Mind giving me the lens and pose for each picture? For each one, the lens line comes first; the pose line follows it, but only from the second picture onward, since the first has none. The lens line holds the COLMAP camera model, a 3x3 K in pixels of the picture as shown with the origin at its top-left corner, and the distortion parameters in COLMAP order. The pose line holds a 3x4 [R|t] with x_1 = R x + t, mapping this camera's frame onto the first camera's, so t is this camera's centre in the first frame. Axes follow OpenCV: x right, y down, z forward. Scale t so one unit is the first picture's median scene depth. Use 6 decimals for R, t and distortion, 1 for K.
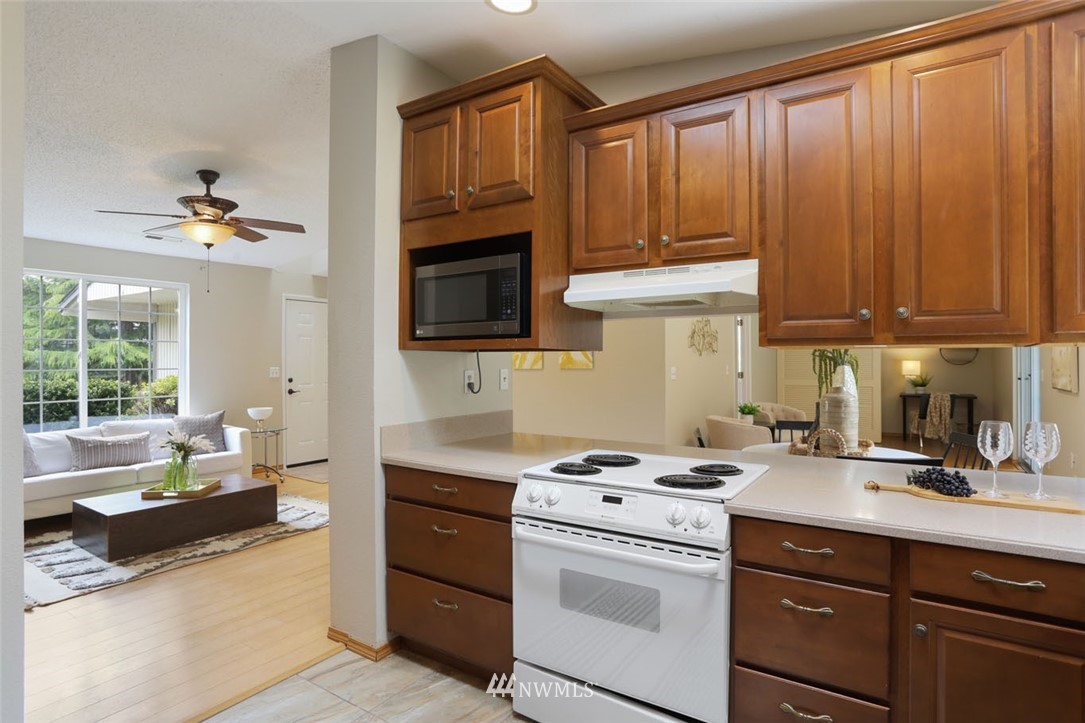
lens RADIAL K [[574.4, 0, 538.9], [0, 574.4, 356.3], [0, 0, 1]] dist [-0.075463, 0.038998]
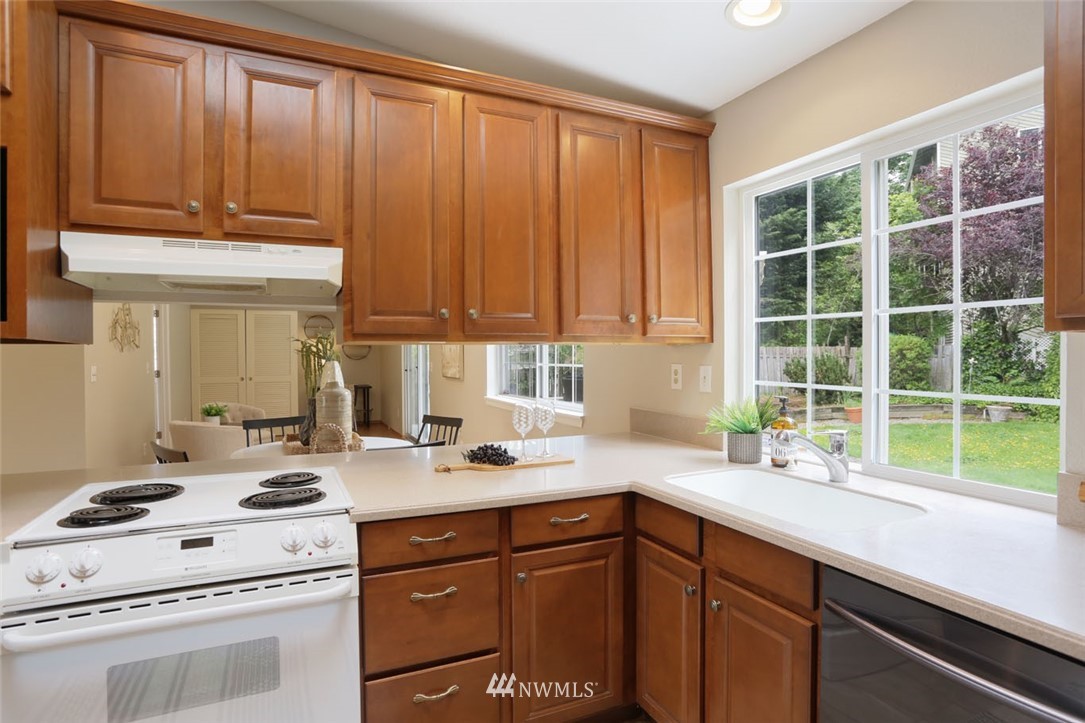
lens RADIAL K [[574.4, 0, 538.9], [0, 574.4, 356.3], [0, 0, 1]] dist [-0.075463, 0.038998]
pose [[0.529069, -0.005628, 0.848560, -0.132234], [-0.000057, 0.999978, 0.006668, 0.000751], [-0.848579, -0.003576, 0.529057, 0.121590]]
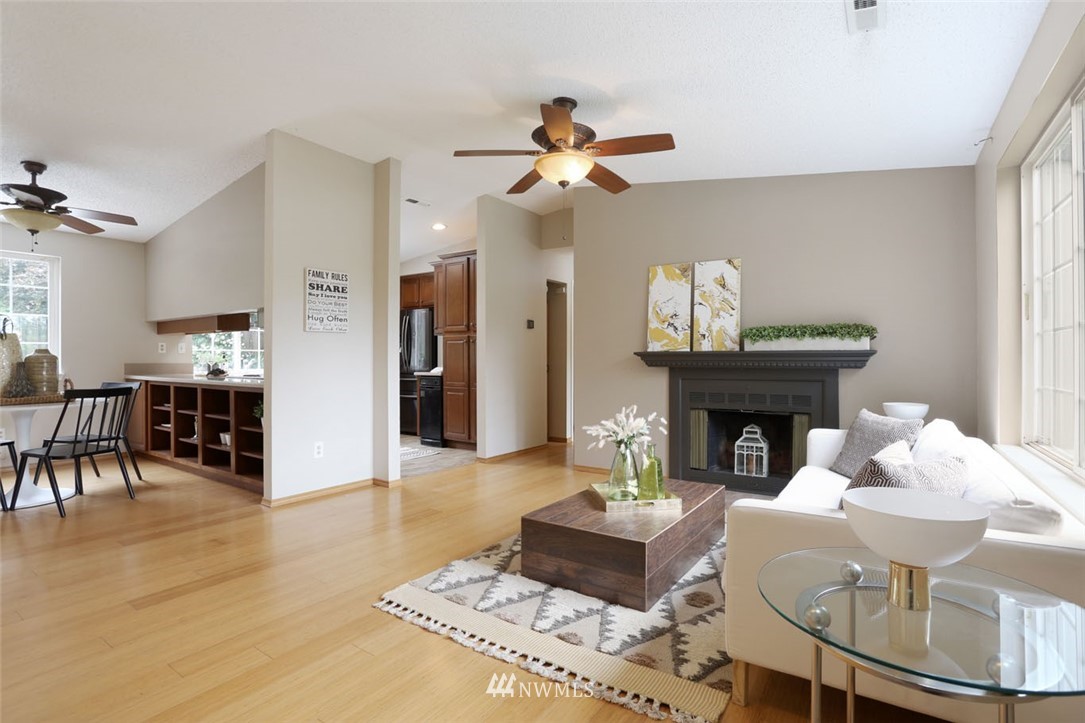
lens RADIAL K [[528.6, 0, 542.2], [0, 528.6, 357.1], [0, 0, 1]] dist [-0.072547, 0.029928]
pose [[-0.999902, 0.001476, 0.013897, -0.626572], [0.001395, 0.999982, -0.005882, 0.074196], [-0.013906, -0.005862, -0.999886, 1.980611]]
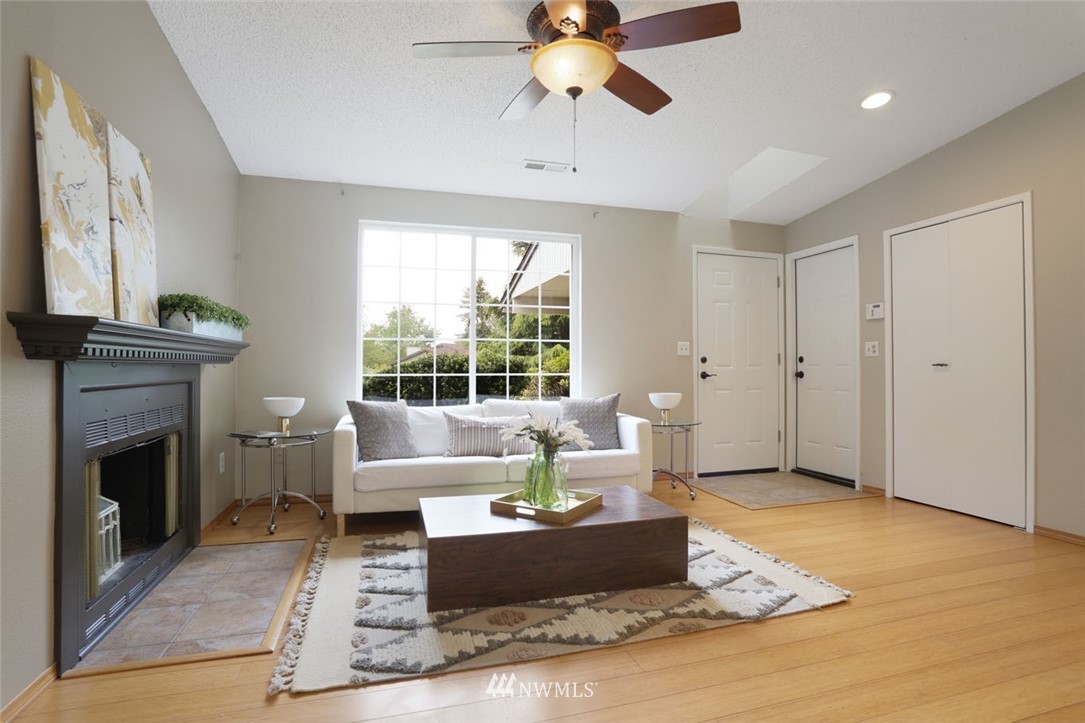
lens RADIAL K [[530.1, 0, 542.5], [0, 530.1, 361.5], [0, 0, 1]] dist [-0.047082, 0.000845]
pose [[0.768998, -0.003080, -0.639243, -0.298884], [-0.001293, 0.999979, -0.006374, 0.092787], [0.639249, 0.005729, 0.768978, 0.625067]]
